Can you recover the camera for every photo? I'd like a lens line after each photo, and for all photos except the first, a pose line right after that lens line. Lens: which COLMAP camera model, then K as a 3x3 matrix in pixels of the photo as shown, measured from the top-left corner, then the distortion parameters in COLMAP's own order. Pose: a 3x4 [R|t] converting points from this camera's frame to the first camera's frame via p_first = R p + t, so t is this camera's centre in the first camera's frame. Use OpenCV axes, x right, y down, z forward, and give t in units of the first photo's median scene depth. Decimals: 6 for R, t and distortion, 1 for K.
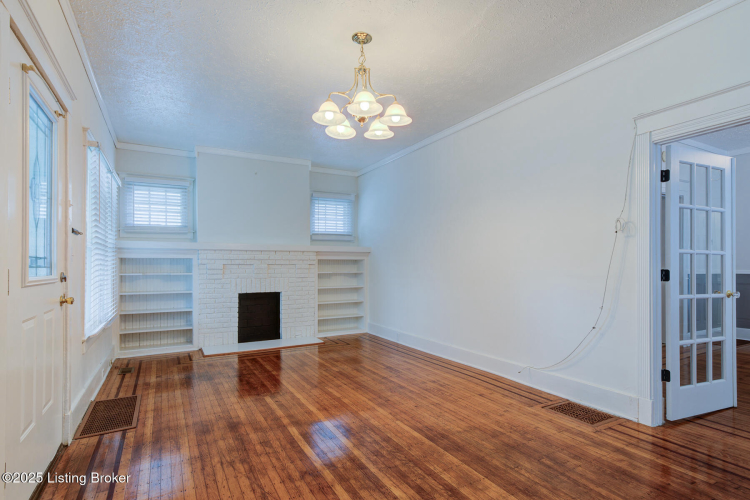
lens RADIAL K [[375.4, 0, 371.8], [0, 375.4, 264.0], [0, 0, 1]] dist [0.002383, 0.000418]
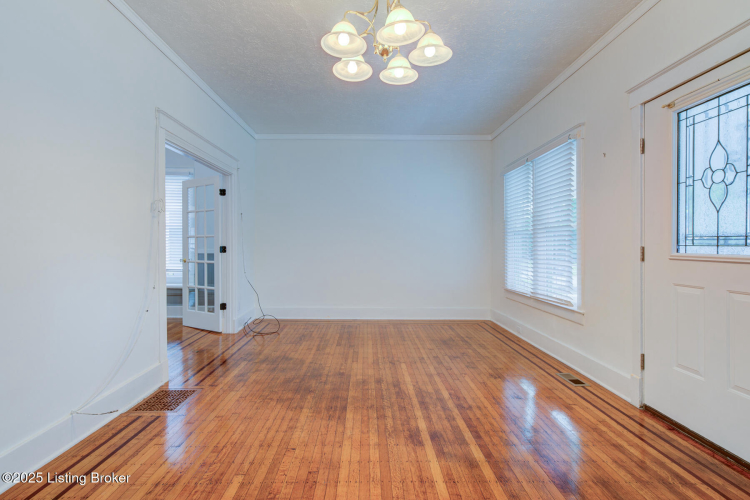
lens RADIAL K [[370.0, 0, 365.9], [0, 370.0, 247.8], [0, 0, 1]] dist [0.000134, 0.000036]
pose [[-0.873447, -0.004052, 0.486903, -0.189795], [-0.001958, 0.999987, 0.004808, 0.004105], [-0.486916, 0.003246, -0.873443, 0.887313]]
